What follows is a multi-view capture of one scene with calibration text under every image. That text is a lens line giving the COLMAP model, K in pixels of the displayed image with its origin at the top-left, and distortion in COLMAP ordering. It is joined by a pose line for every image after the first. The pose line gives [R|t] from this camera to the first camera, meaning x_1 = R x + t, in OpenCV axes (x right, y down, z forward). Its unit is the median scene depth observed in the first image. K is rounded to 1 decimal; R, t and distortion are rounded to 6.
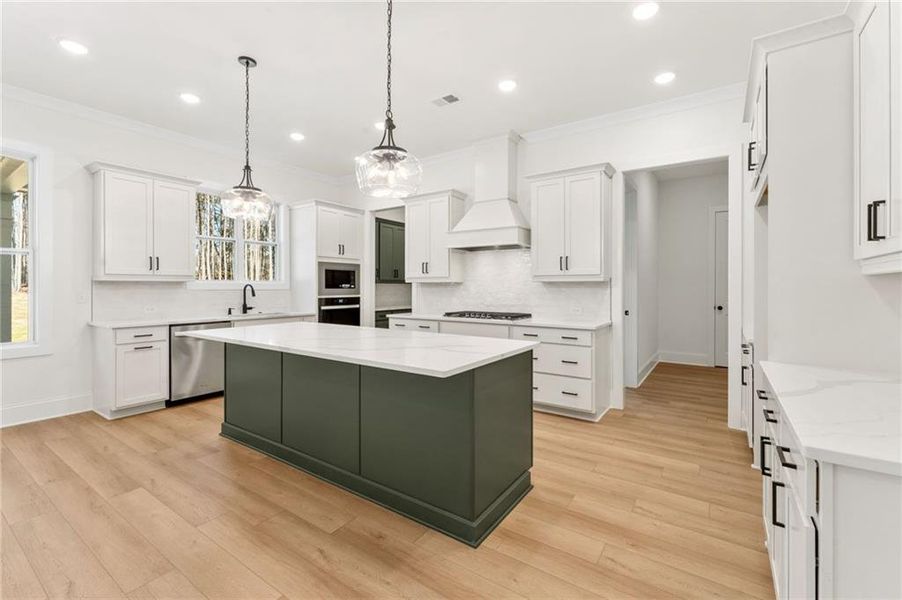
lens RADIAL K [[391.6, 0, 453.5], [0, 391.6, 284.4], [0, 0, 1]] dist [-0.002125, -0.000415]
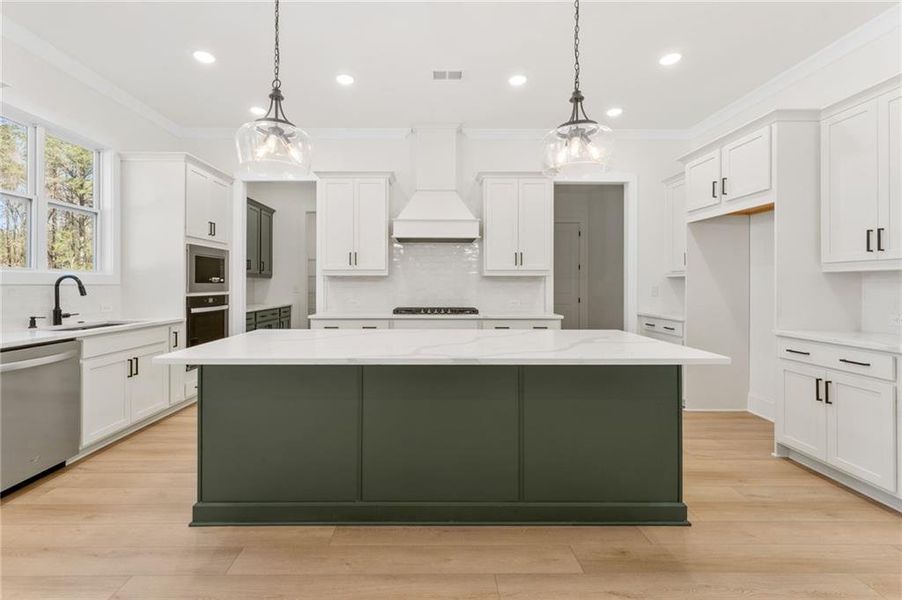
lens RADIAL K [[391.6, 0, 434.6], [0, 391.6, 286.3], [0, 0, 1]] dist [-0.002125, -0.000415]
pose [[0.823102, -0.004435, 0.567876, -0.391253], [-0.004983, 0.999875, 0.015031, 0.003716], [-0.567872, -0.015202, 0.822977, 0.185583]]
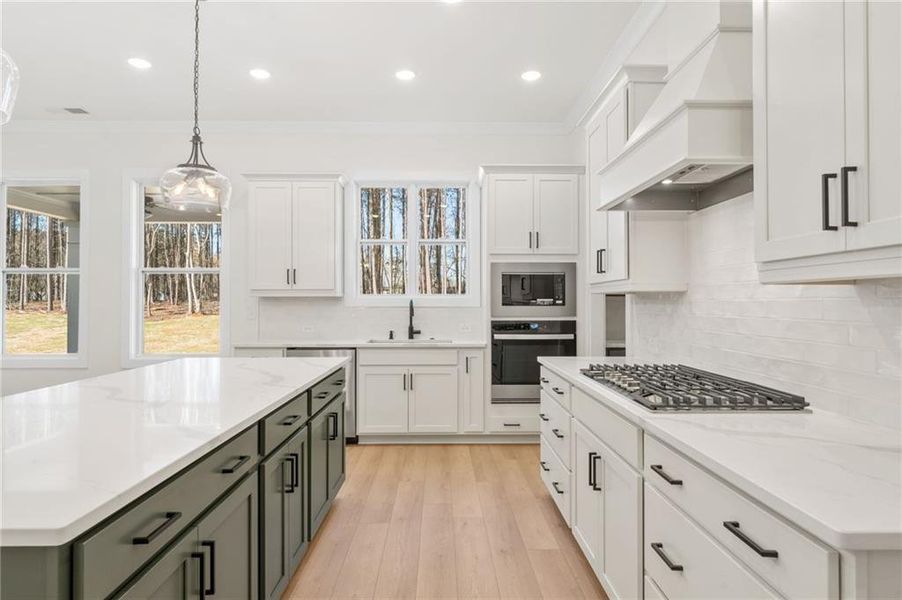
lens RADIAL K [[507.3, 0, 453.4], [0, 507.3, 297.2], [0, 0, 1]] dist [-0.006466, -0.000210]
pose [[0.581629, -0.011518, -0.813373, 0.292215], [0.006016, 0.999933, -0.009858, 0.004864], [0.813432, 0.000840, 0.581659, 0.495415]]
